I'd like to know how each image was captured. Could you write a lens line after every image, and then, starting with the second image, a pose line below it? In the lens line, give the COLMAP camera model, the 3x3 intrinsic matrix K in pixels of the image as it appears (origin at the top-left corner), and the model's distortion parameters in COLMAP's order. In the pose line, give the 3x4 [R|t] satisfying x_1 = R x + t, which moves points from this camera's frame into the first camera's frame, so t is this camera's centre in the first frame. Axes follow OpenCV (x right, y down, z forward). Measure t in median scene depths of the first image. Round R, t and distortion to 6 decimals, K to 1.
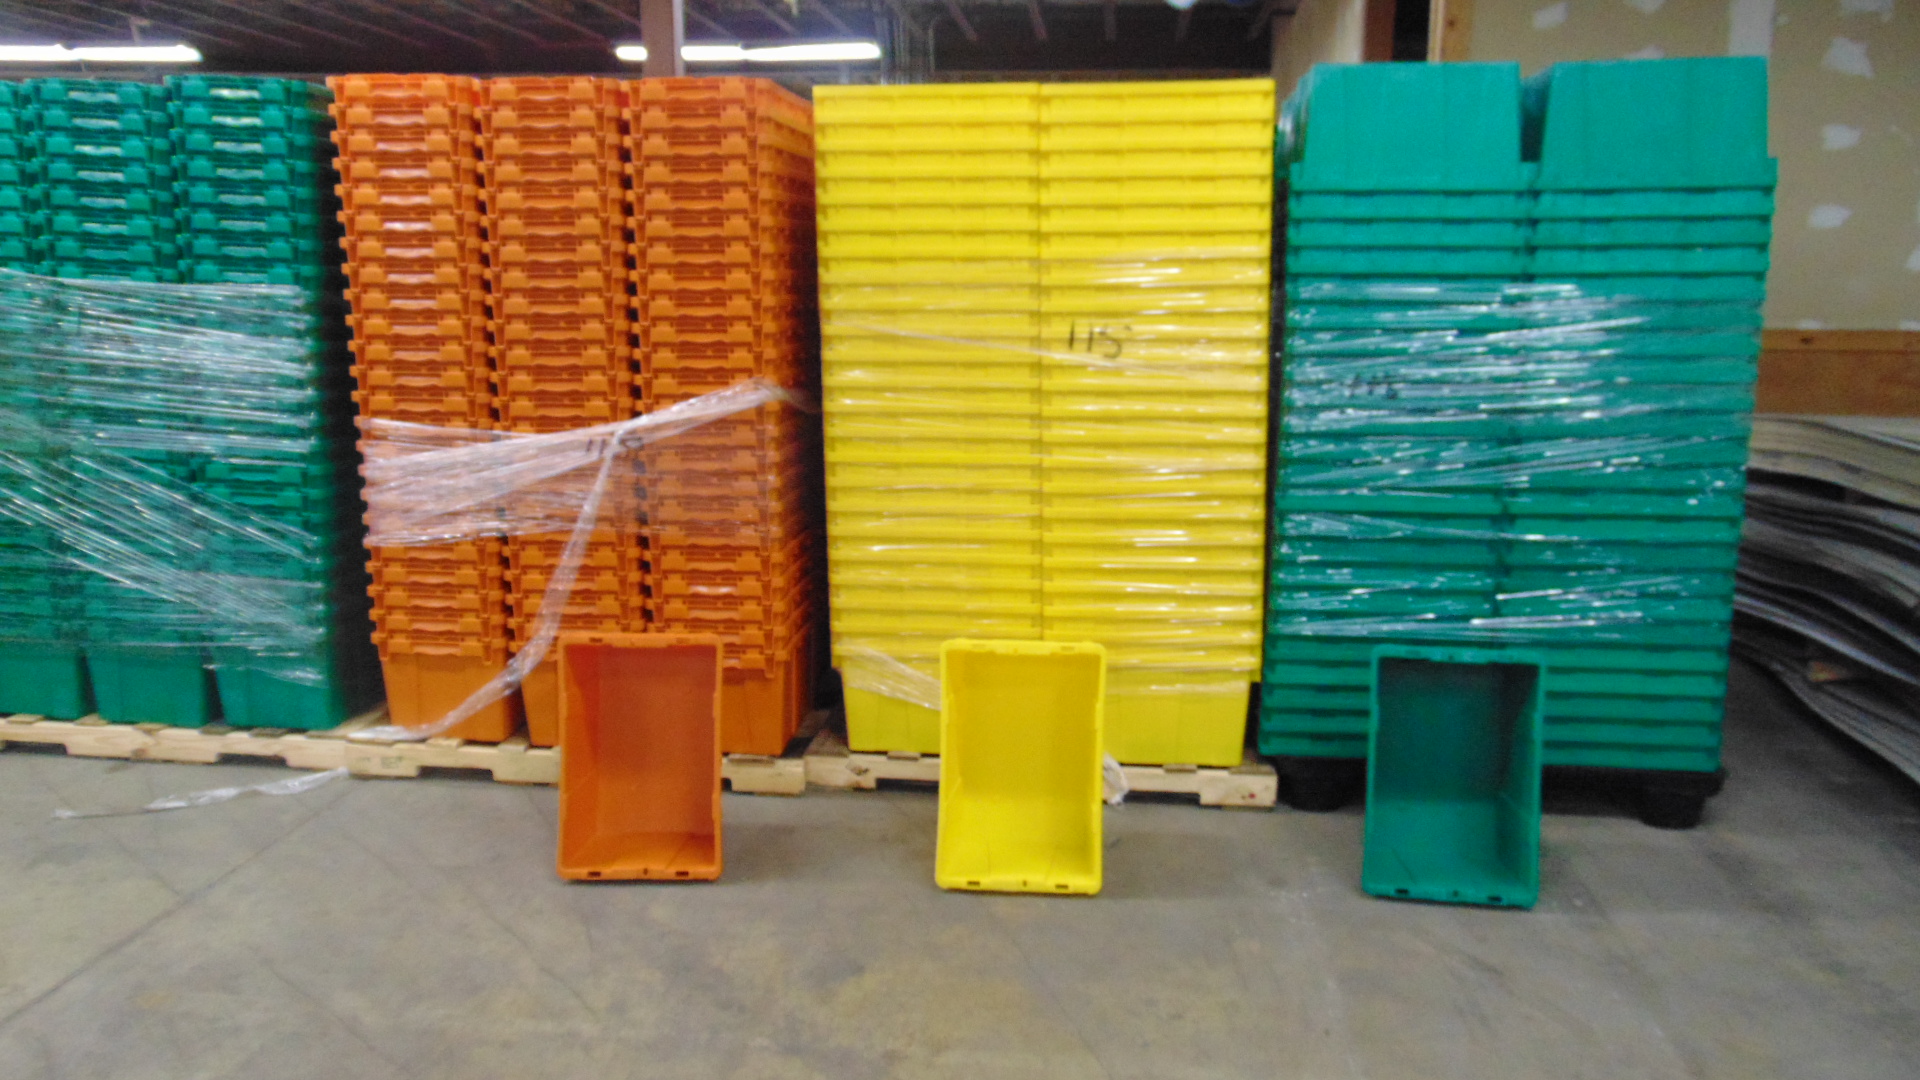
lens RADIAL K [[1447.8, 0, 960.0], [0, 1447.8, 540.0], [0, 0, 1]] dist [-0.016383, 0.053479]
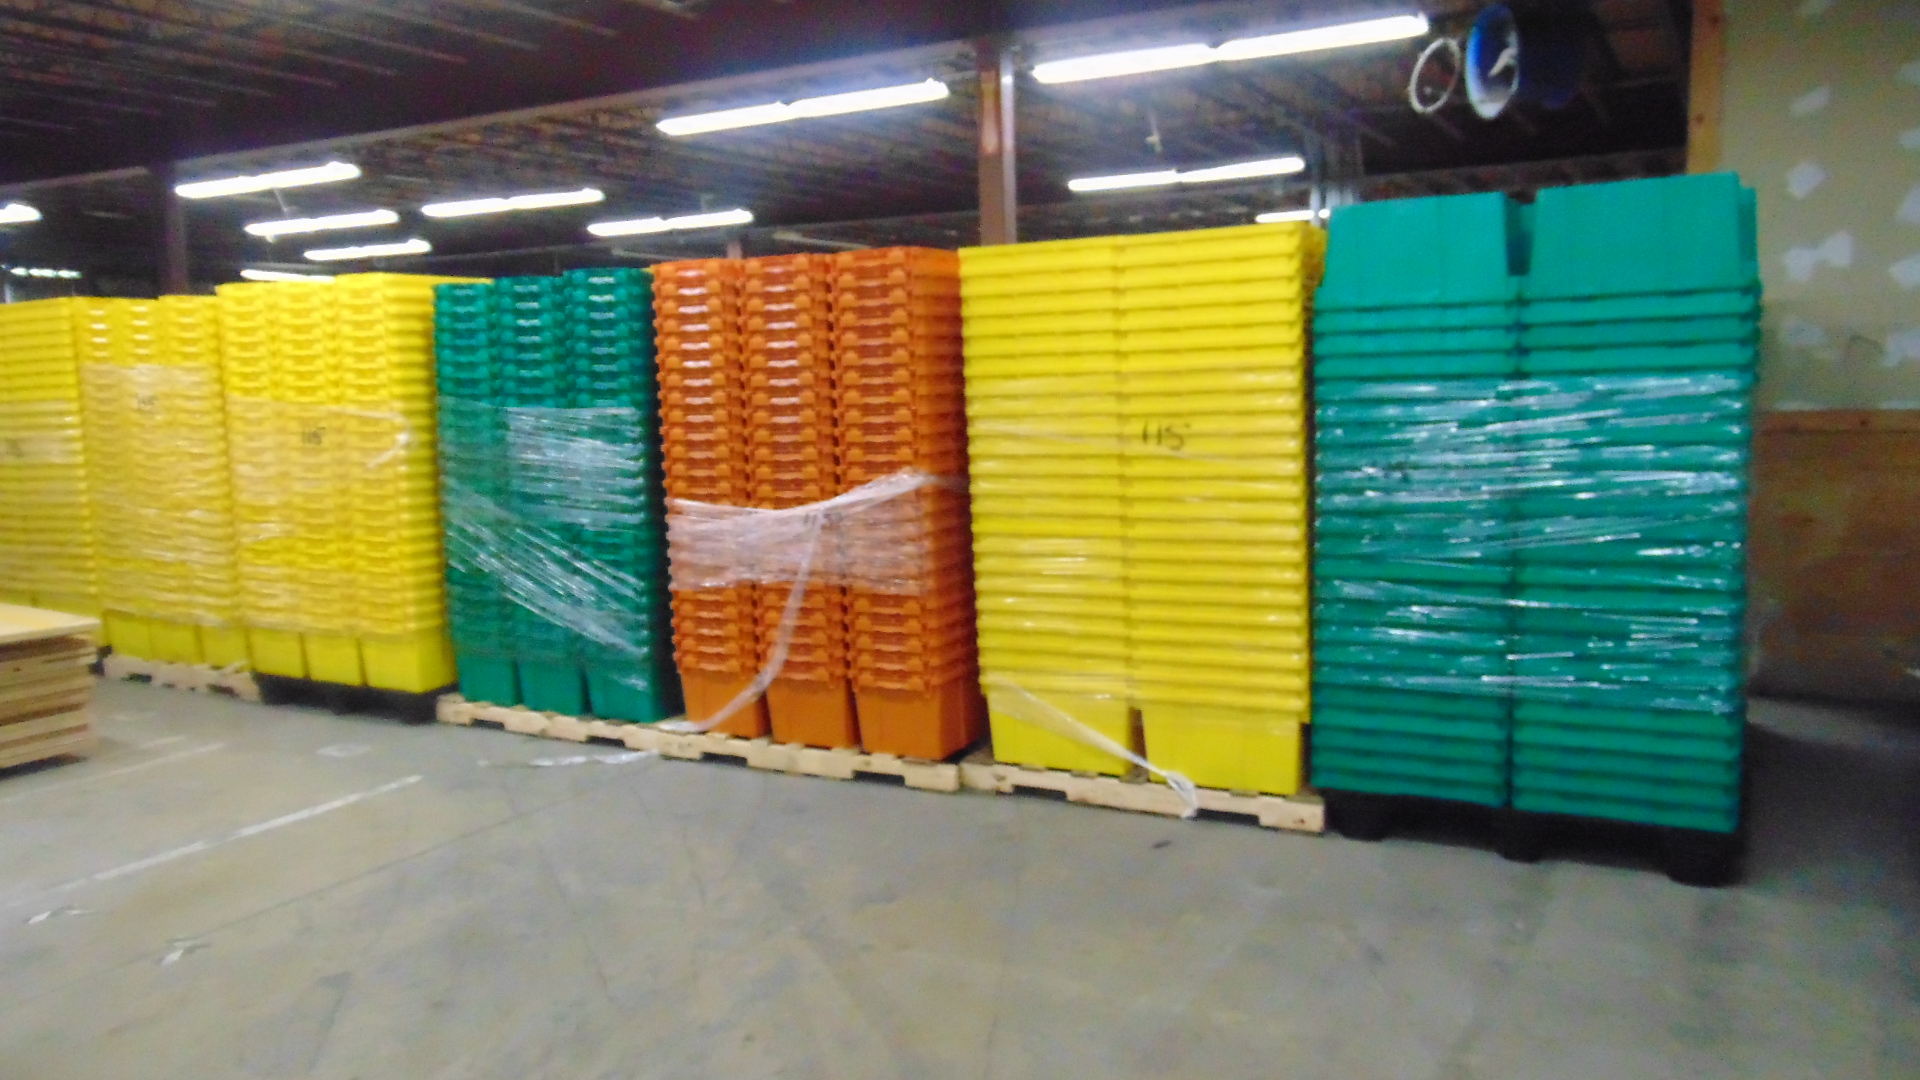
lens RADIAL K [[1447.8, 0, 960.0], [0, 1447.8, 540.0], [0, 0, 1]] dist [-0.016383, 0.053479]
pose [[0.925098, 0.010391, -0.379585, 0.390894], [-0.035379, 0.997636, -0.058914, 0.029397], [0.378076, 0.067930, 0.923279, -0.199445]]
